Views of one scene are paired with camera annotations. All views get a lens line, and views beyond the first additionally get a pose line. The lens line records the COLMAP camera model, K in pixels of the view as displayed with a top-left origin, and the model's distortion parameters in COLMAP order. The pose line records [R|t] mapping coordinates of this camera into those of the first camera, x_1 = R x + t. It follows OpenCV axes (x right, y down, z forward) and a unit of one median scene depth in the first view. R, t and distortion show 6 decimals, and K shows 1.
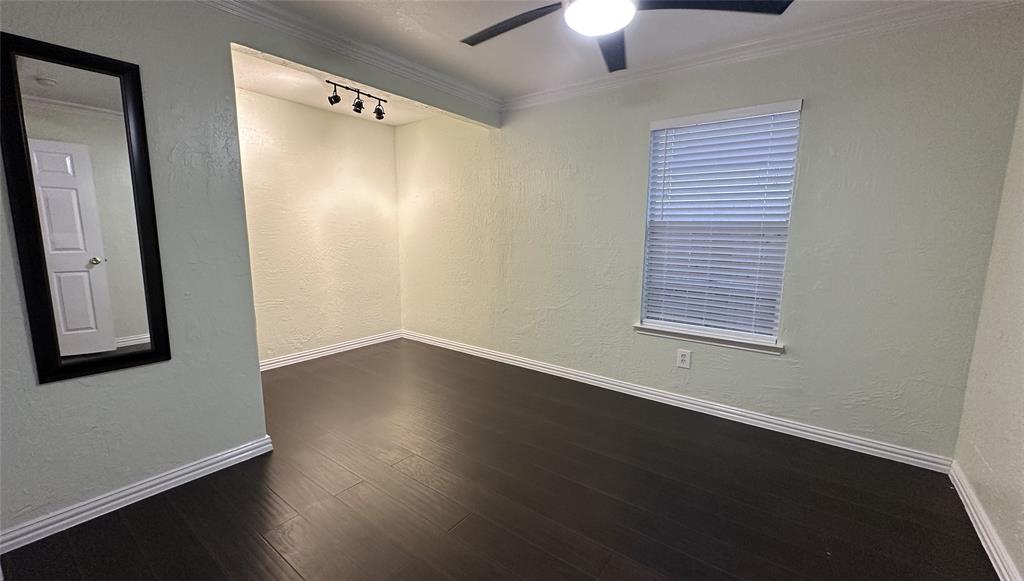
lens RADIAL K [[422.0, 0, 518.5], [0, 422.0, 289.3], [0, 0, 1]] dist [-0.002269, 0.000633]
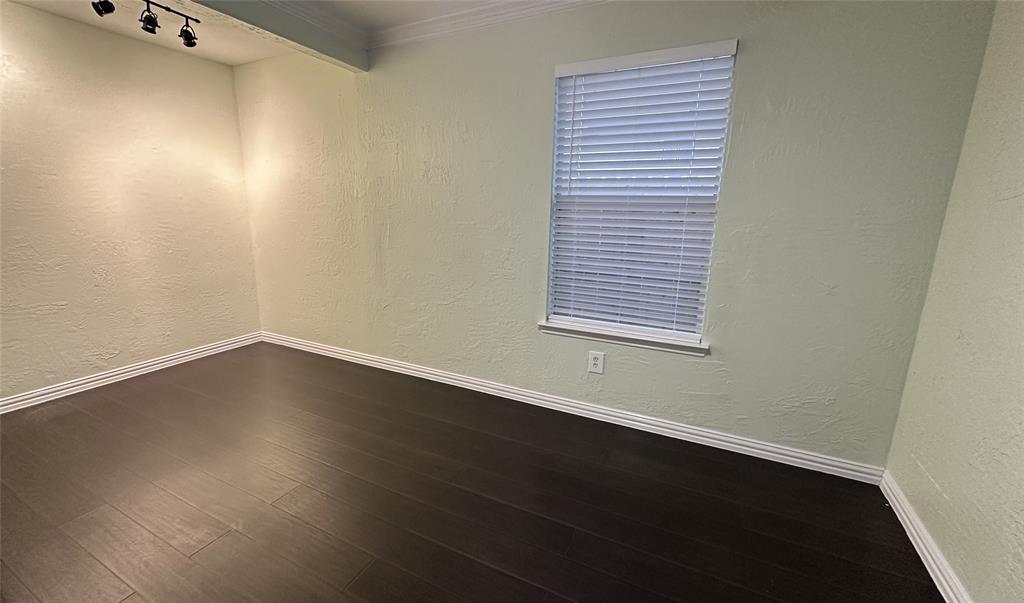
lens RADIAL K [[407.2, 0, 509.3], [0, 407.2, 302.1], [0, 0, 1]] dist [-0.000061, -0.000220]
pose [[0.984276, -0.035812, 0.172970, 0.081205], [0.020217, 0.995637, 0.091096, -0.030531], [-0.175478, -0.086167, 0.980705, 0.233005]]
